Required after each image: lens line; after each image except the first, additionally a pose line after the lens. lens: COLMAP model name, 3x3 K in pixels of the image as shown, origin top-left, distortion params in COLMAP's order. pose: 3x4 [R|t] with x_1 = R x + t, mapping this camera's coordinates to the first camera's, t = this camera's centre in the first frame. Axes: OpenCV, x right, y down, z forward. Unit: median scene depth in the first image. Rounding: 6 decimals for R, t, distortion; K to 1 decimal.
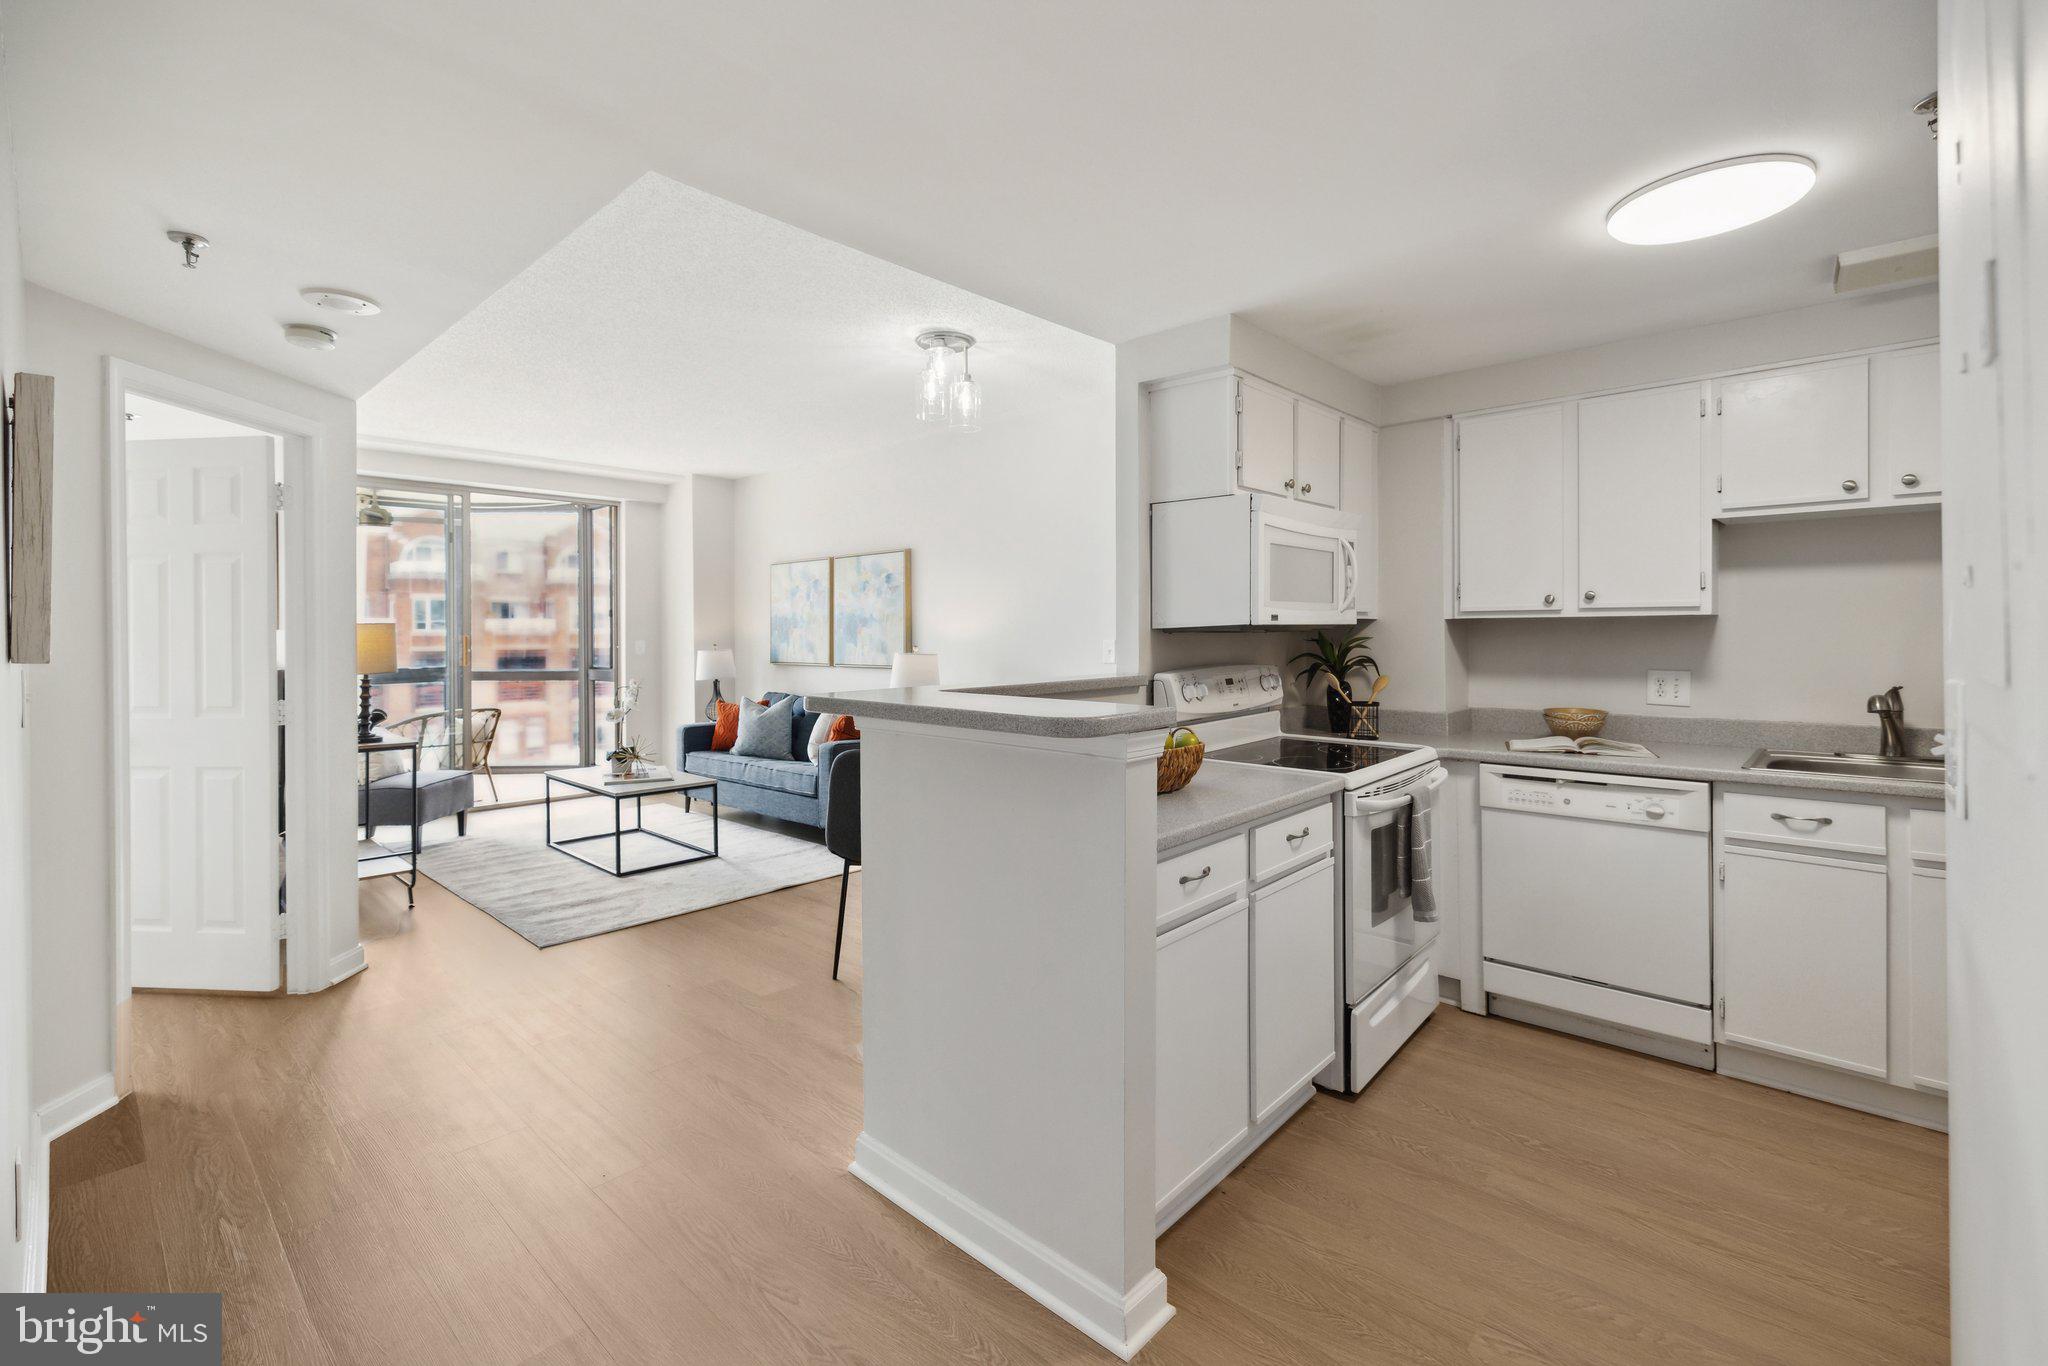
lens RADIAL K [[887.4, 0, 1016.1], [0, 887.4, 634.4], [0, 0, 1]] dist [-0.004631, -0.000623]
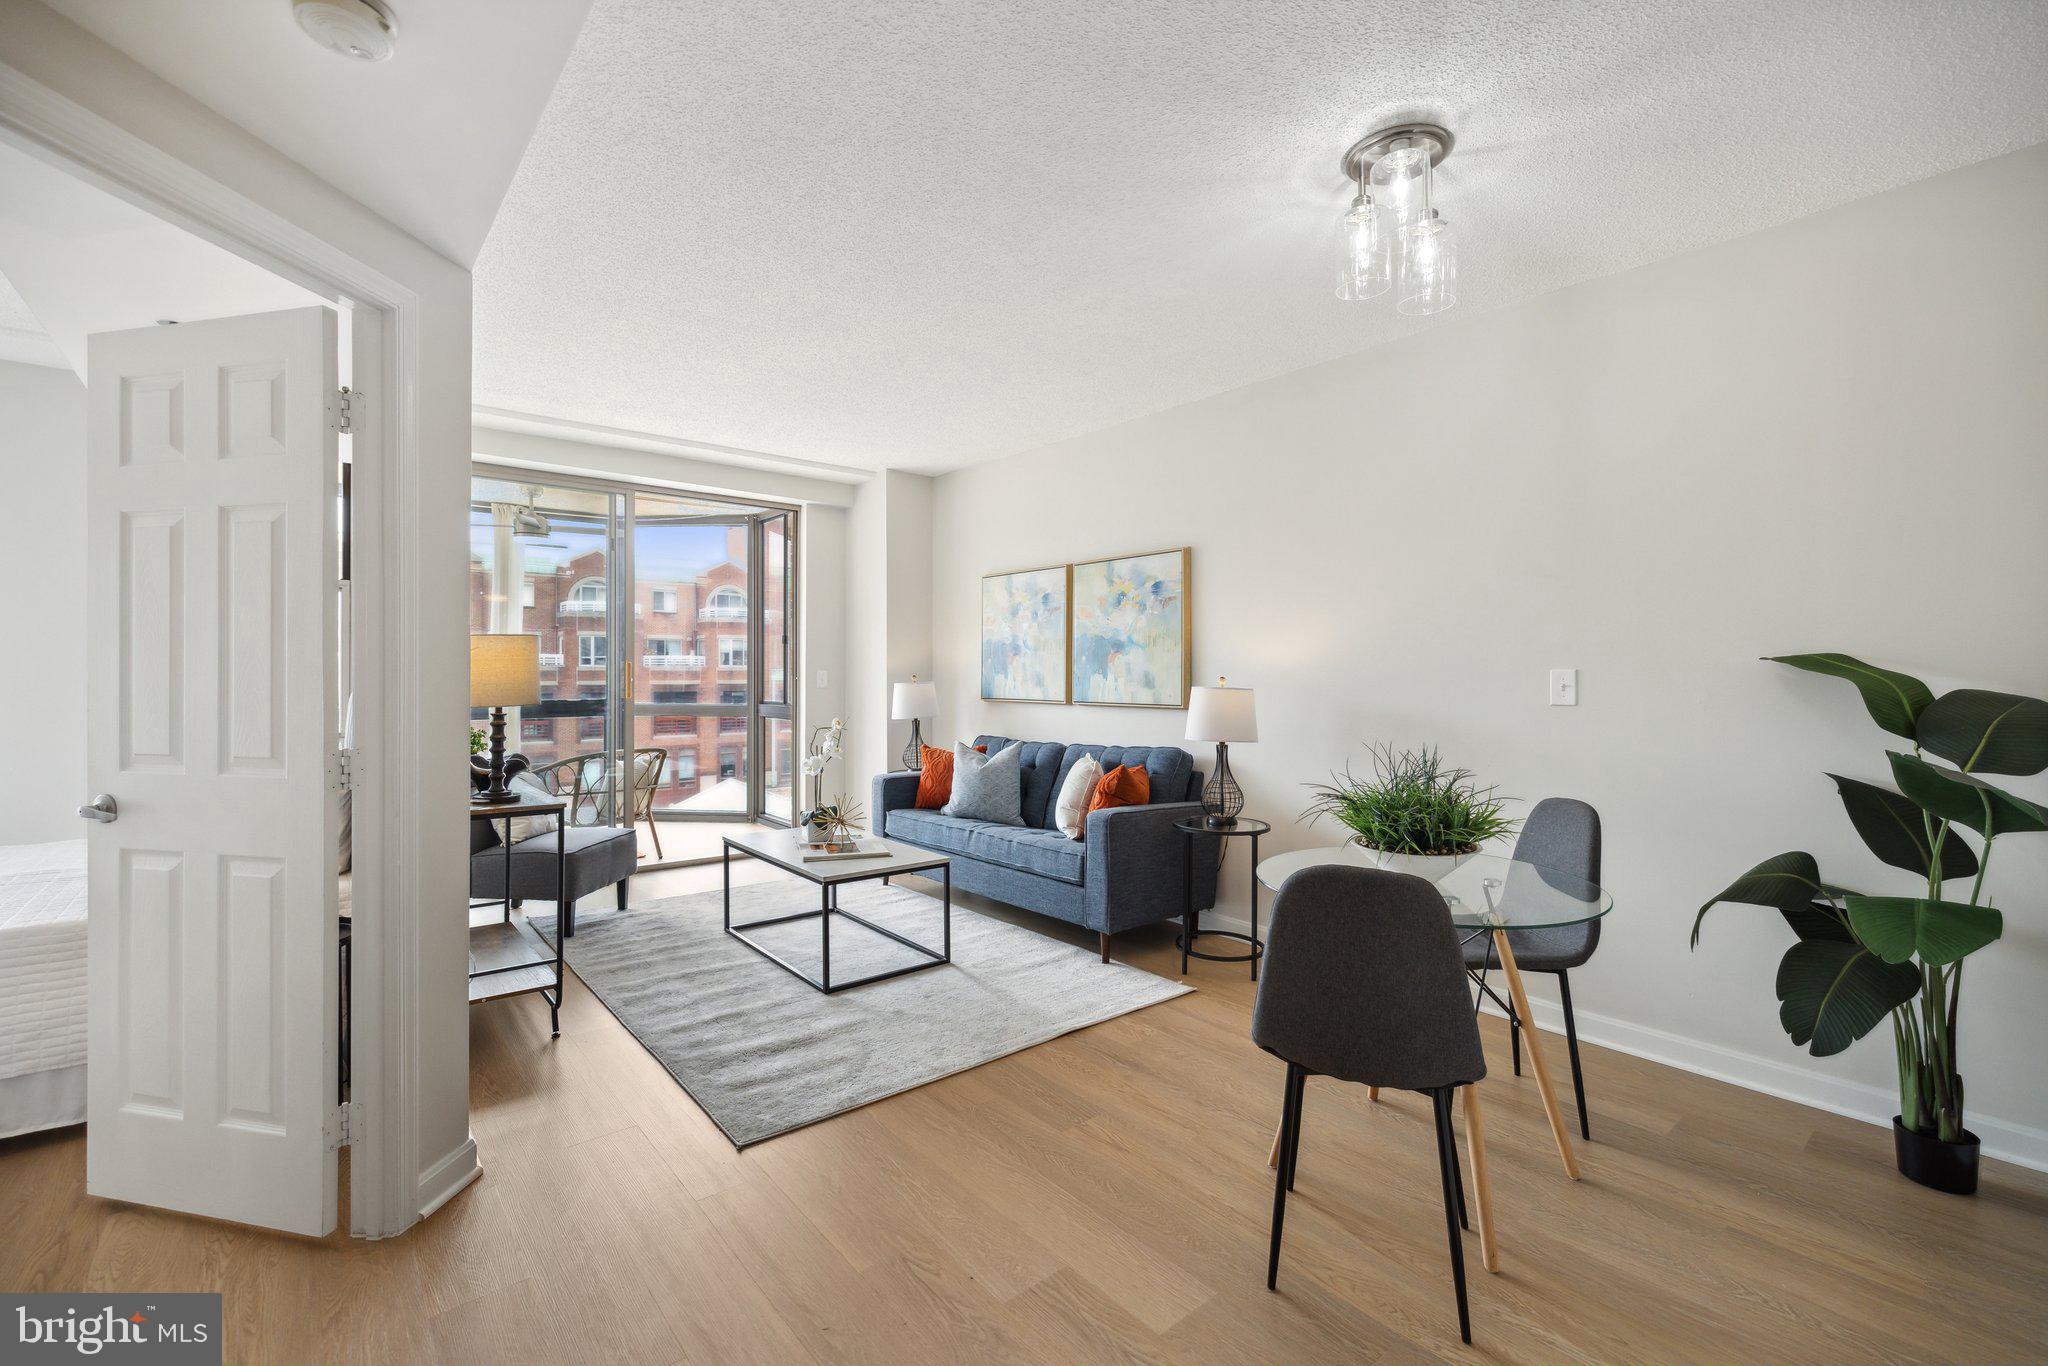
lens RADIAL K [[869.9, 0, 1019.9], [0, 869.9, 675.1], [0, 0, 1]] dist [0.001435, 0.000016]
pose [[0.991498, 0.008967, -0.129814, -0.162084], [-0.008944, 0.999960, 0.000758, 0.010881], [0.129816, 0.000409, 0.991538, 0.255509]]
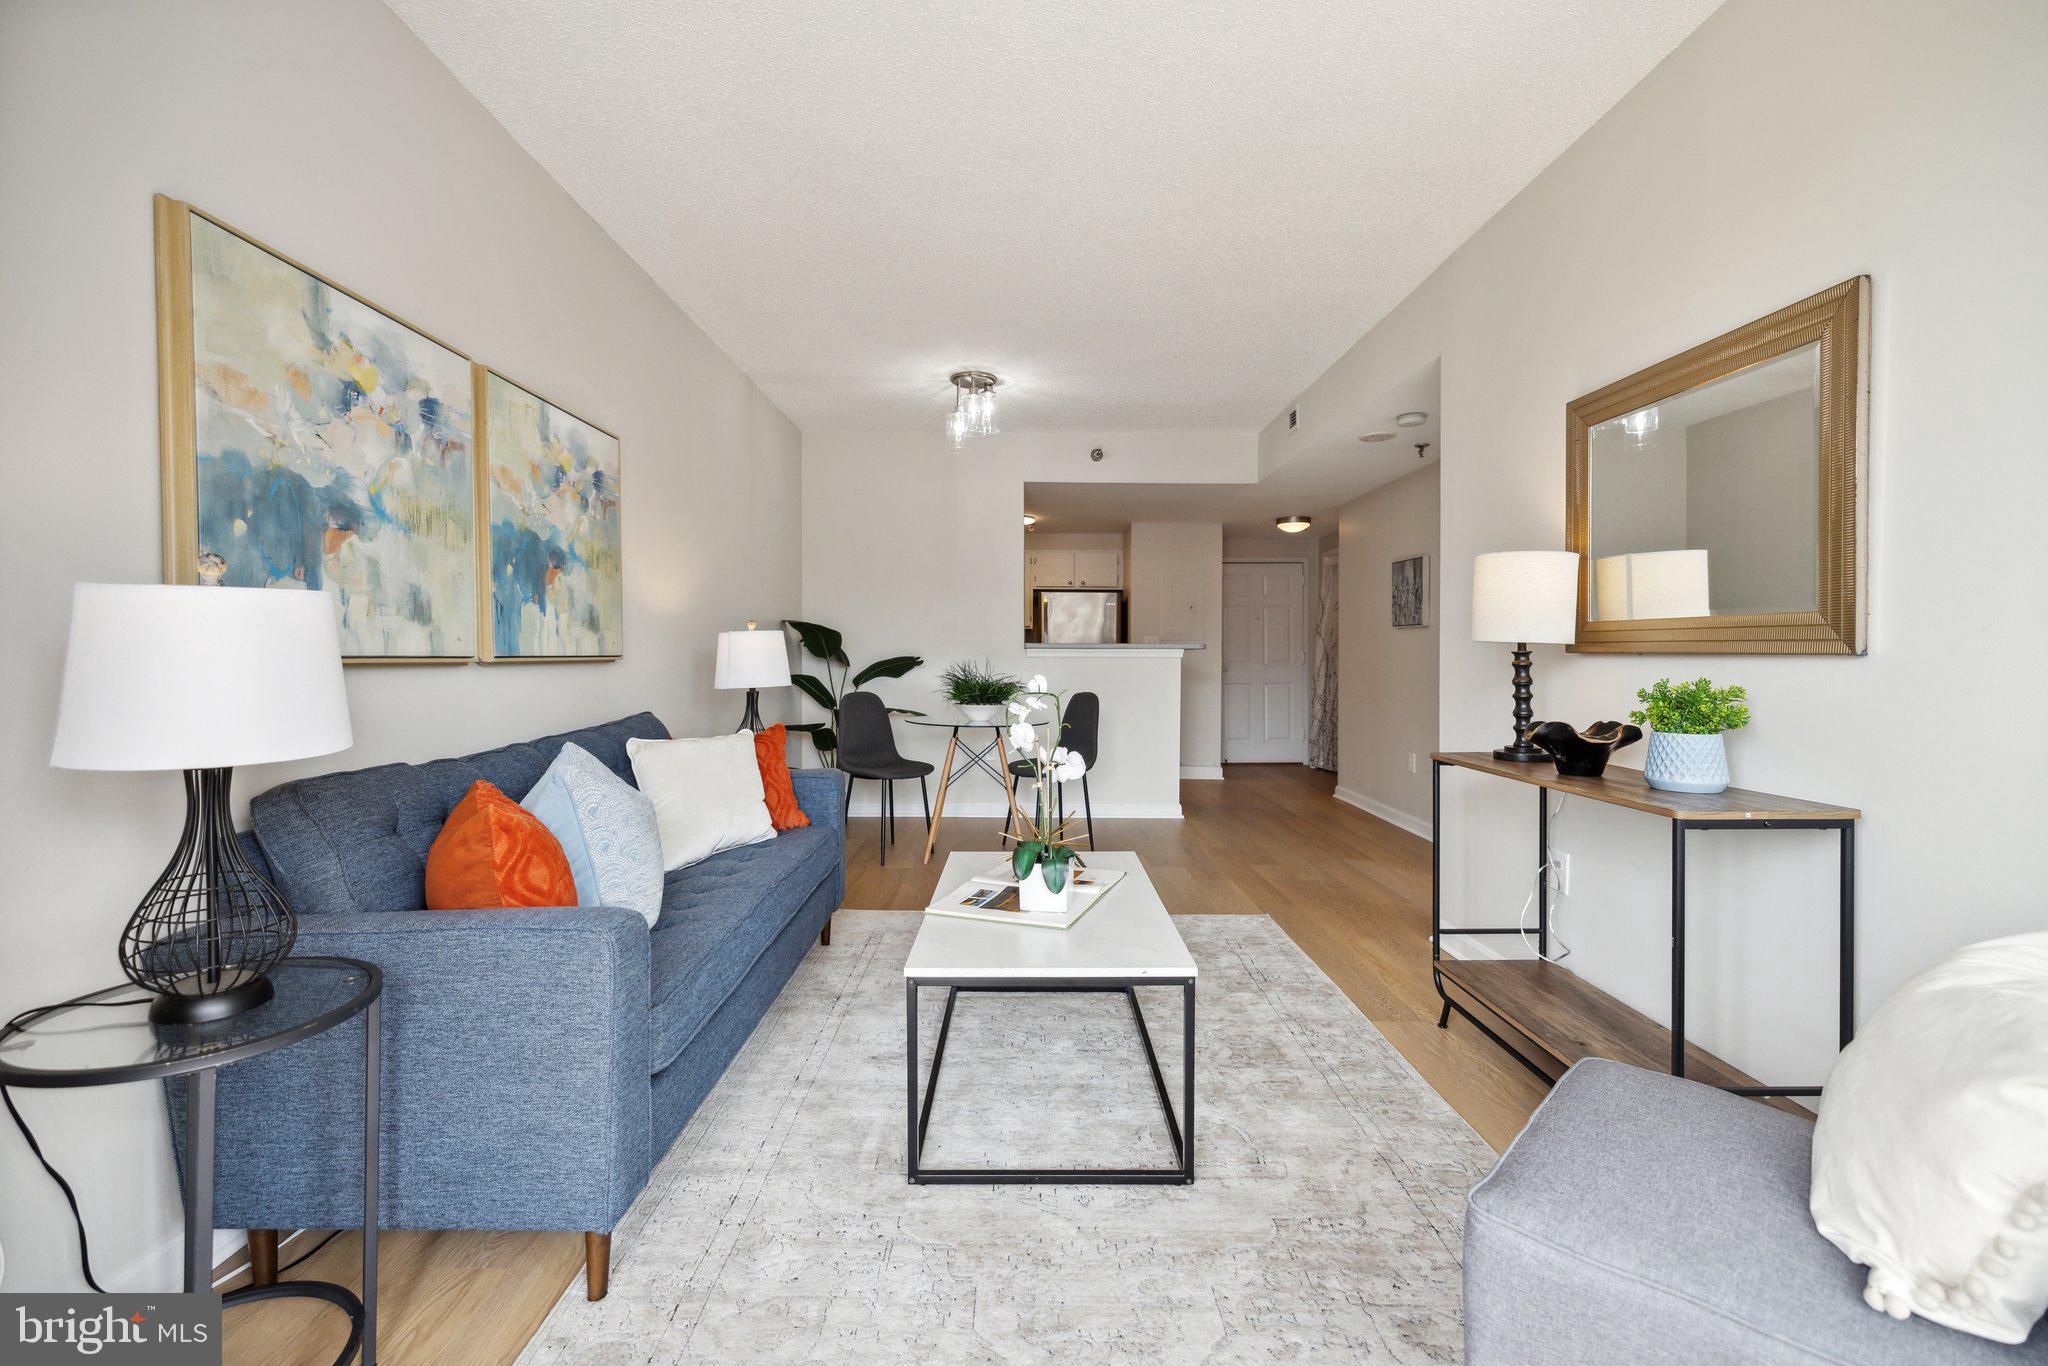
lens RADIAL K [[877.6, 0, 1020.0], [0, 877.6, 655.8], [0, 0, 1]] dist [0.000989, 0.000037]
pose [[-0.681451, -0.000816, 0.731863, -0.558677], [0.002628, 0.999990, 0.003562, 0.033845], [-0.731859, 0.004351, -0.681442, 1.063017]]
